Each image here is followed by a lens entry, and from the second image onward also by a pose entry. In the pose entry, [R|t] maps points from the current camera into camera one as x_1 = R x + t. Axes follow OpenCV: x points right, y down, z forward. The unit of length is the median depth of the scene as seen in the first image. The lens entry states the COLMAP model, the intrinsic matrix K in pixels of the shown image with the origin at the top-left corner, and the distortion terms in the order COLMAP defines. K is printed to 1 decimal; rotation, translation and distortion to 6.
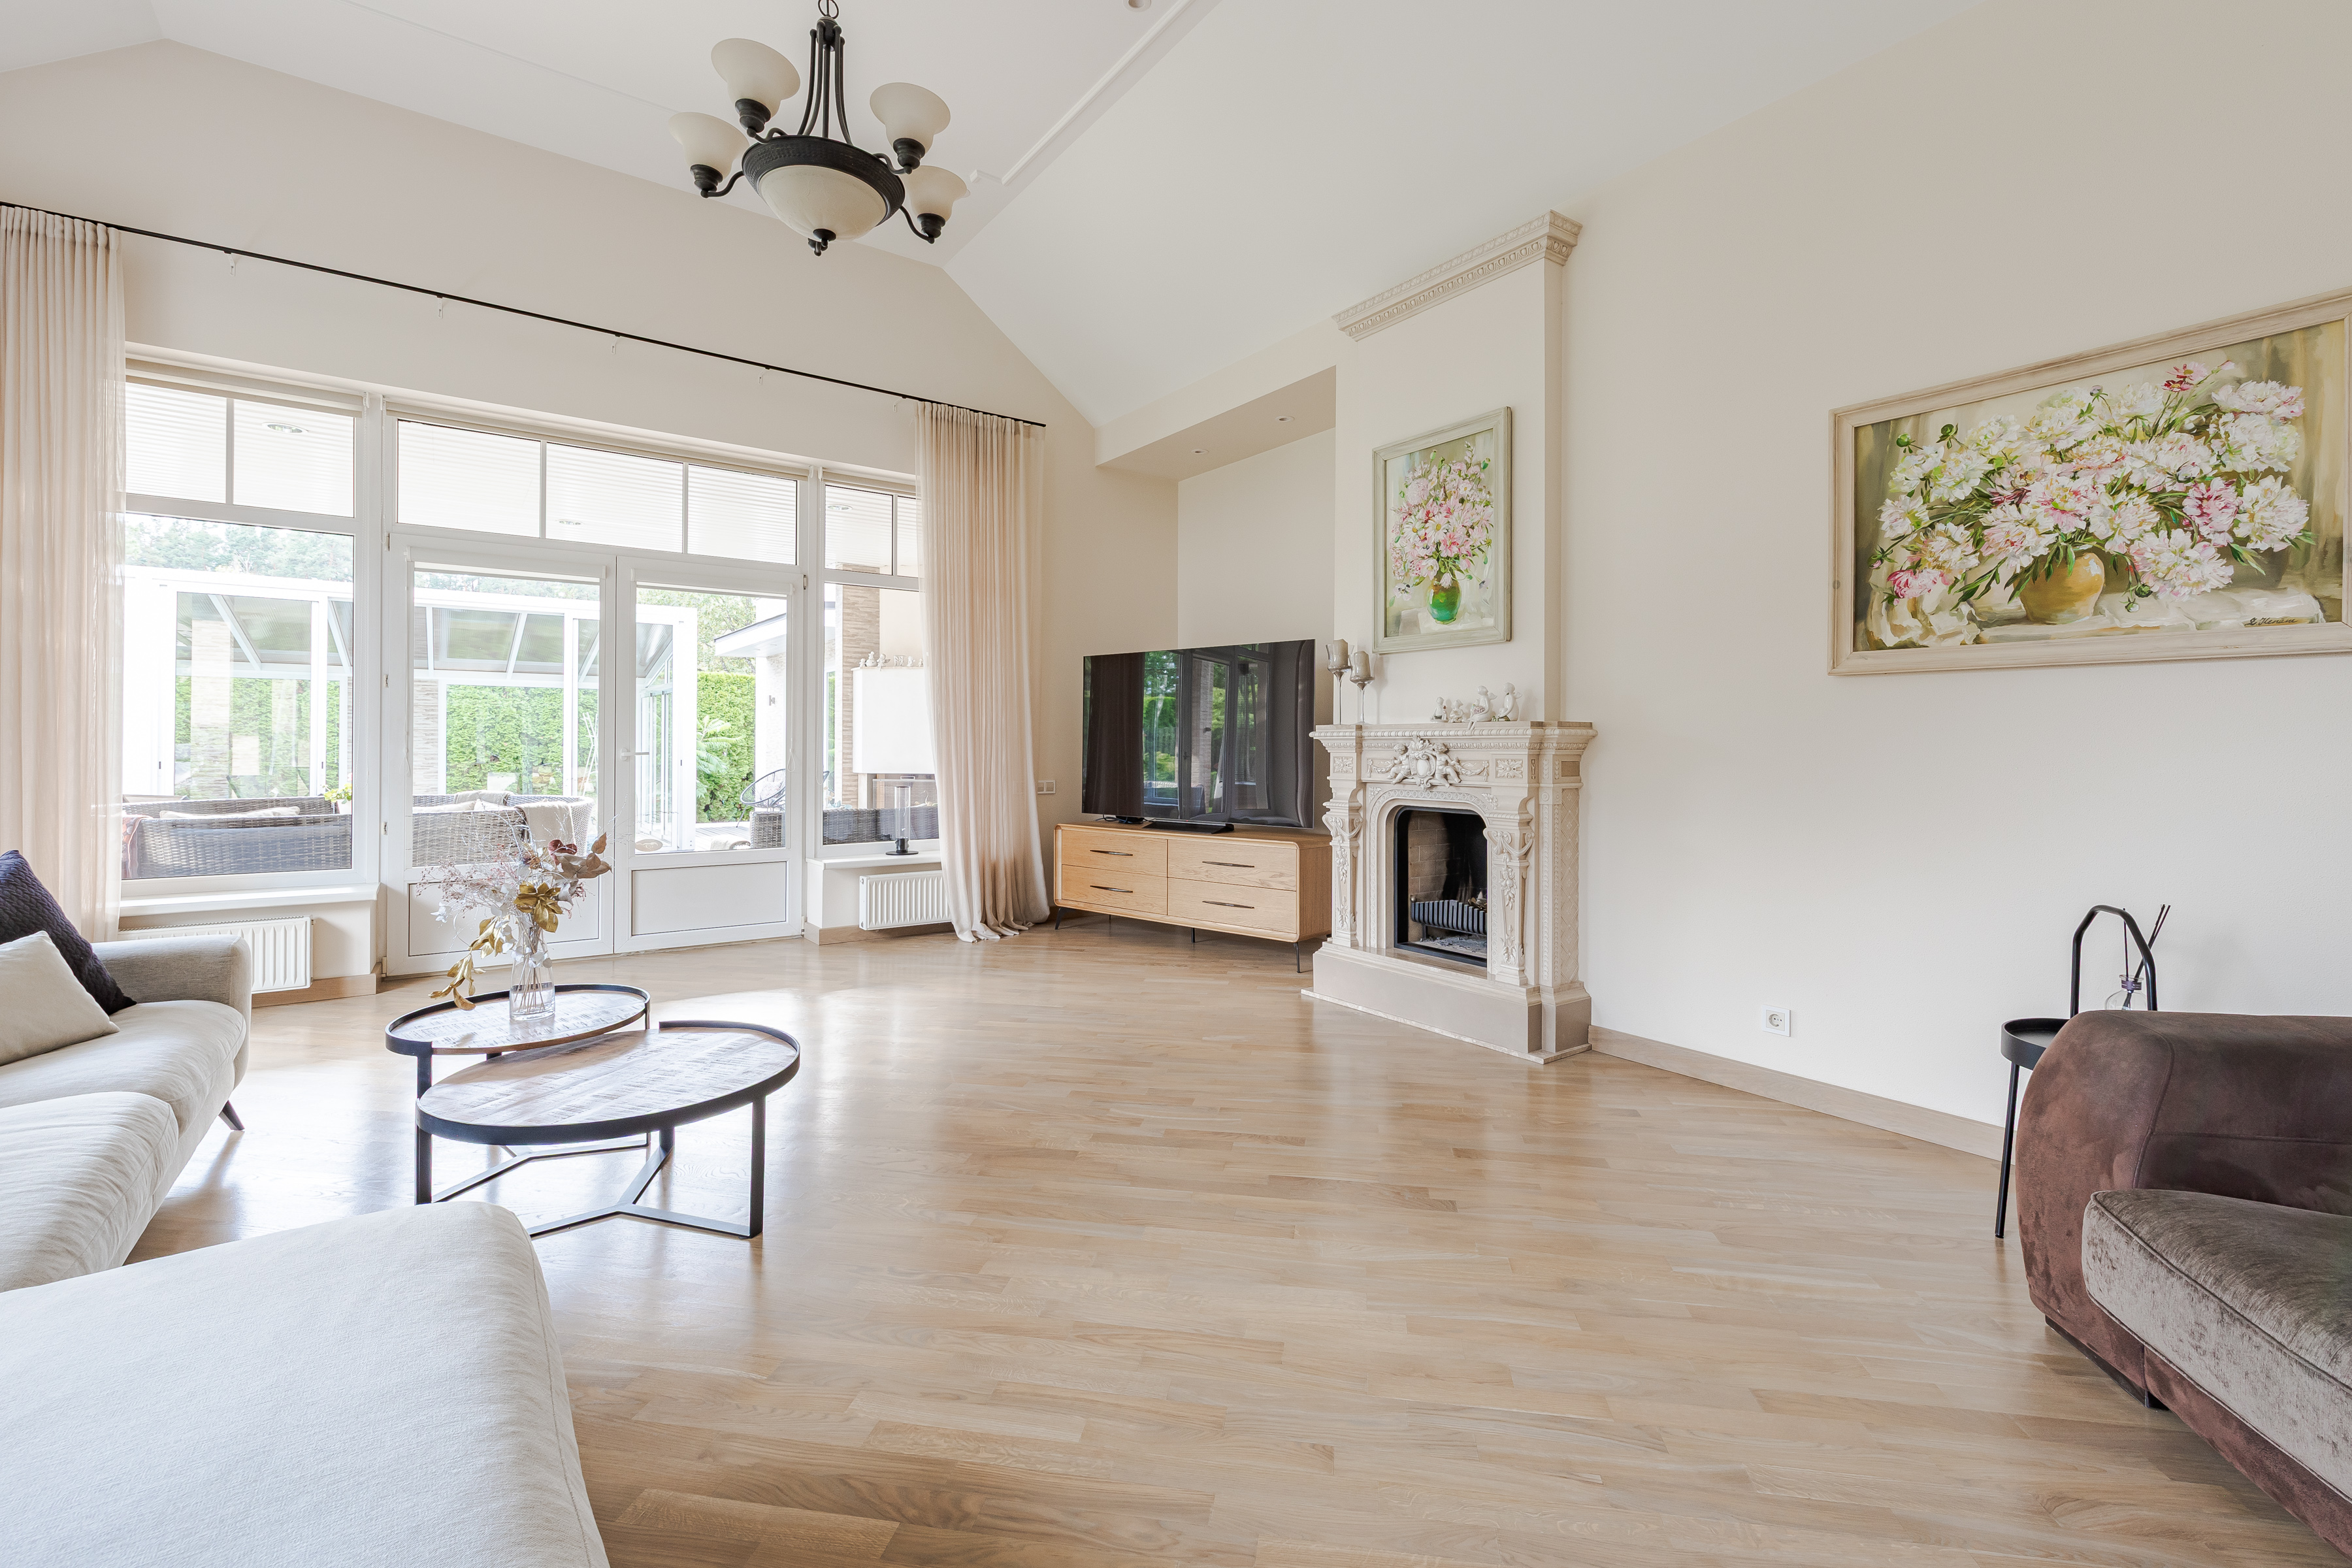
lens RADIAL K [[1027.6, 0, 1182.6], [0, 1027.6, 745.5], [0, 0, 1]] dist [0.000534, 0.000486]
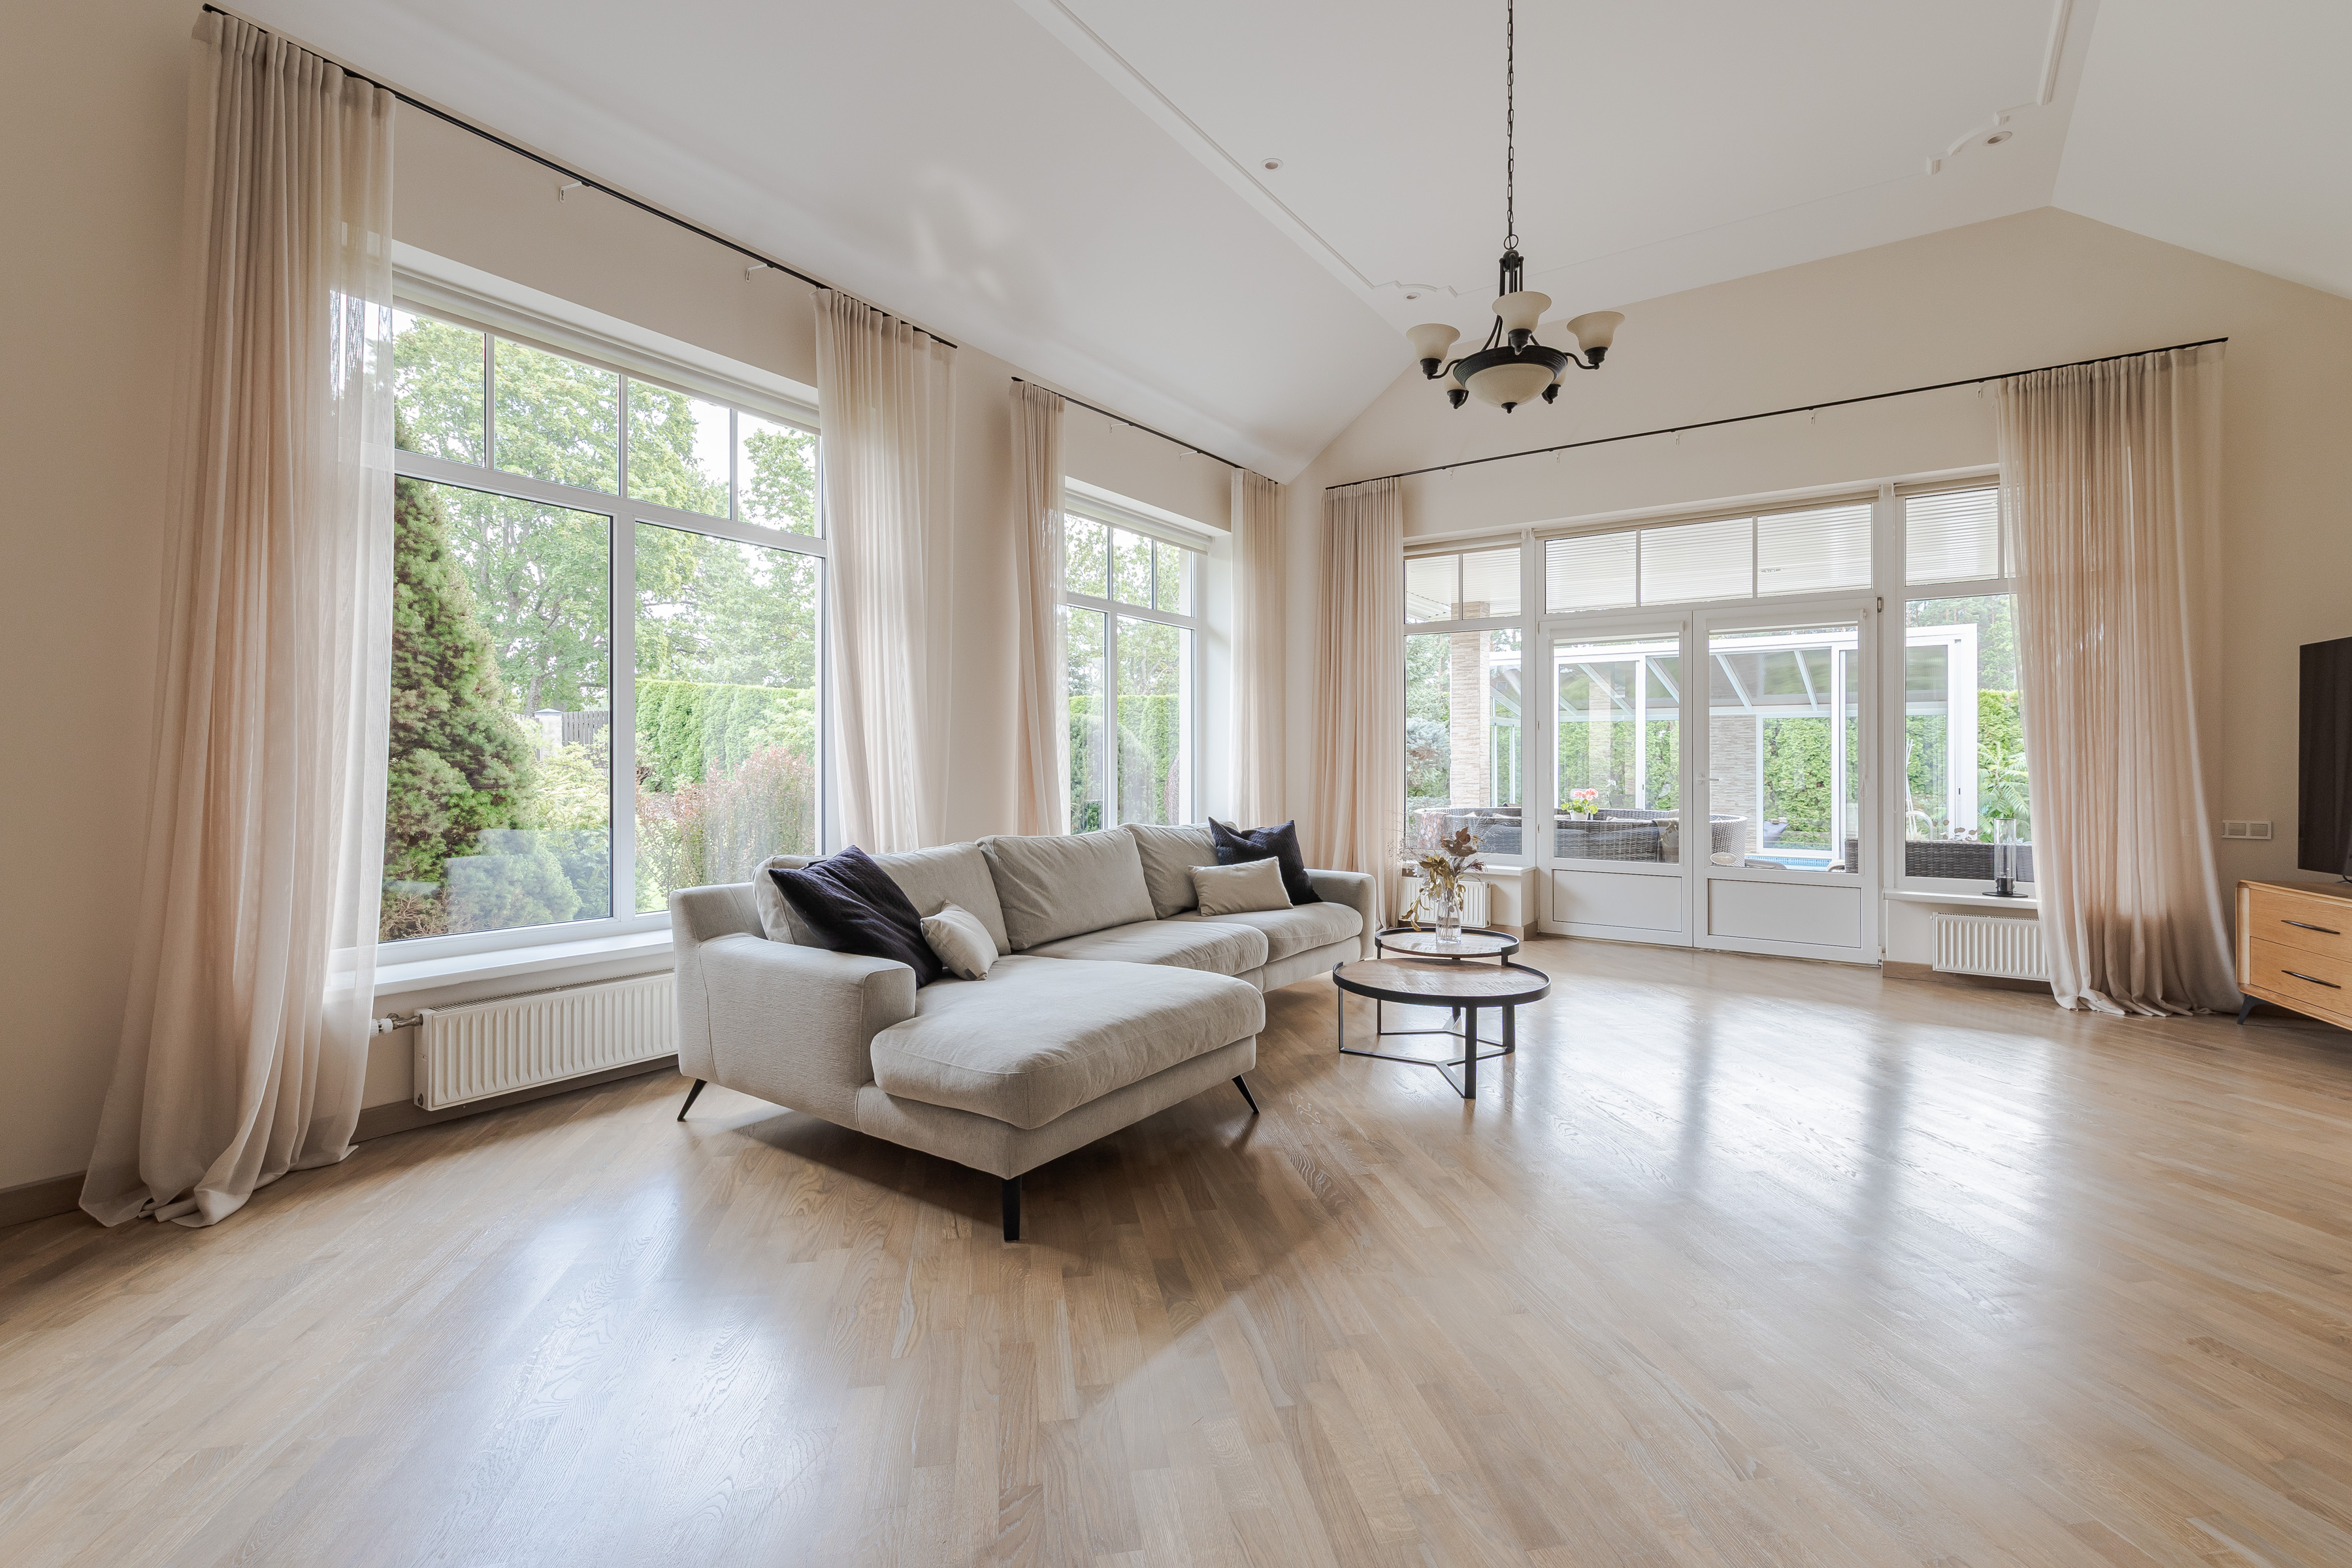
lens RADIAL K [[1027.6, 0, 1165.8], [0, 1027.6, 765.7], [0, 0, 1]] dist [0.000534, 0.000486]
pose [[0.317634, -0.001877, -0.948211, 0.532556], [-0.004924, 0.999981, -0.003629, 0.002236], [0.948201, 0.005822, 0.317619, 0.067841]]
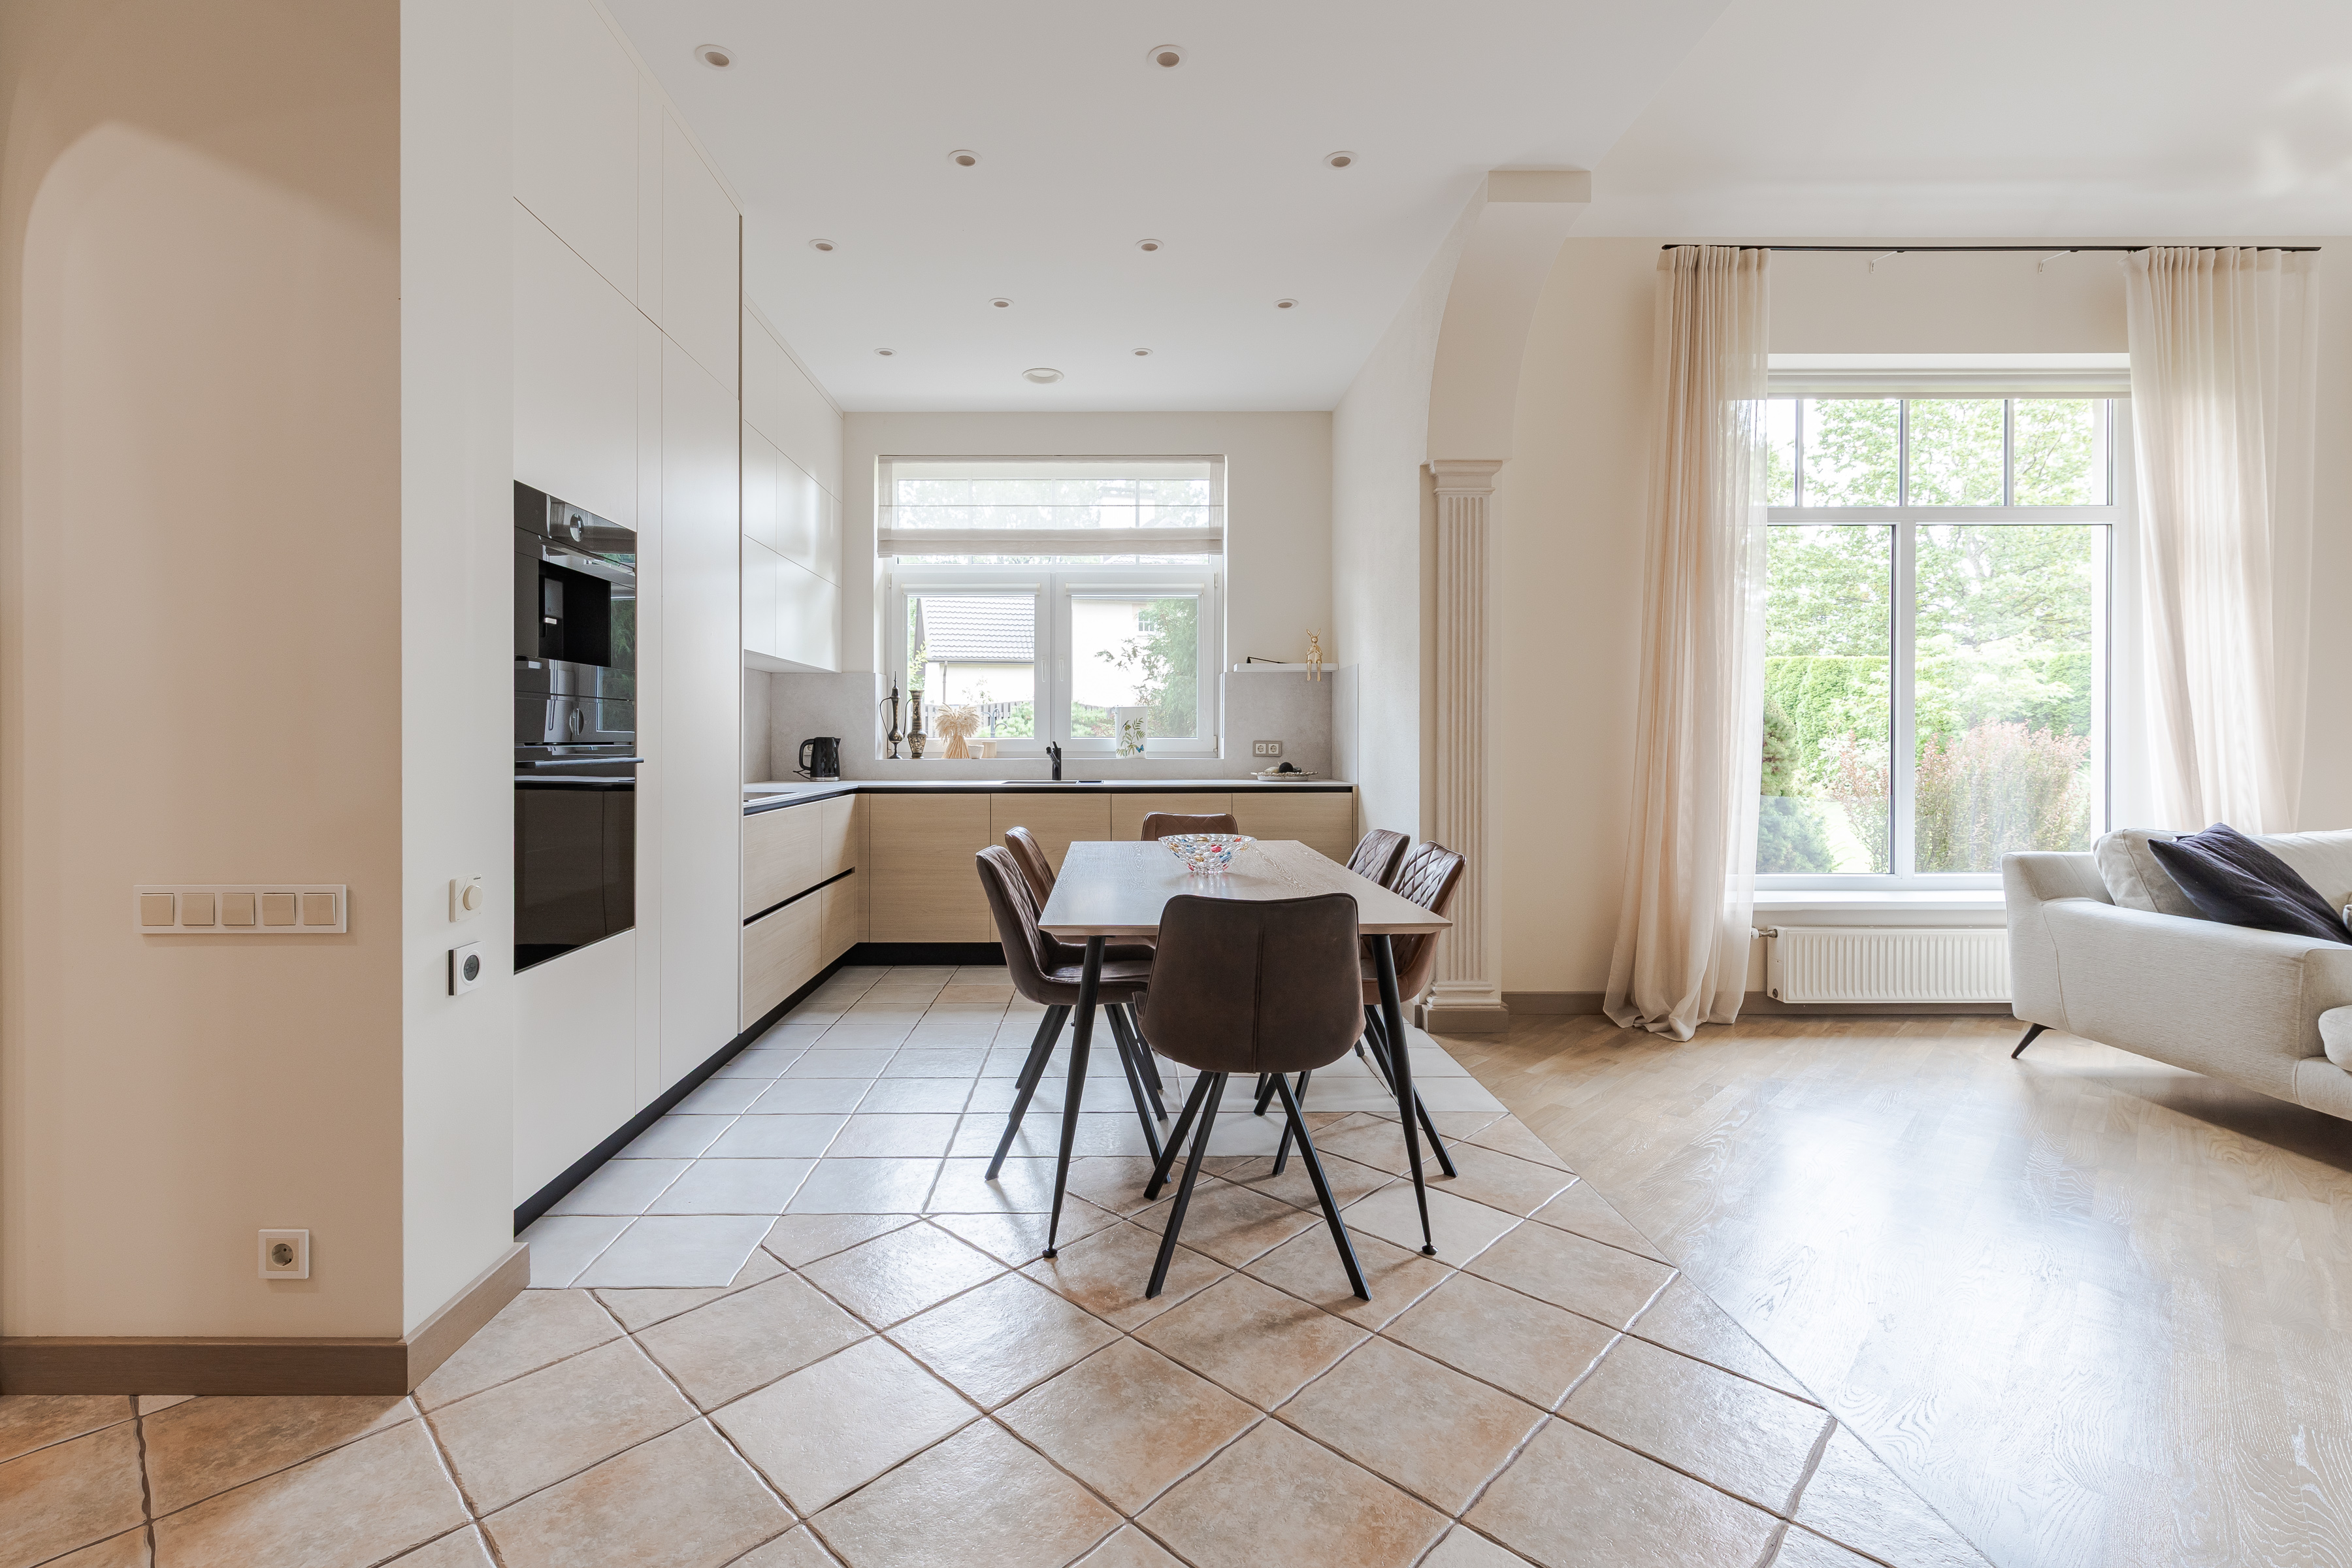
lens RADIAL K [[1027.6, 0, 1151.5], [0, 1027.6, 747.6], [0, 0, 1]] dist [0.000534, 0.000486]
pose [[-0.578111, 0.002598, -0.815954, 0.846109], [-0.003274, 0.999979, 0.005503, 0.004629], [0.815952, 0.005853, -0.578091, -0.152405]]
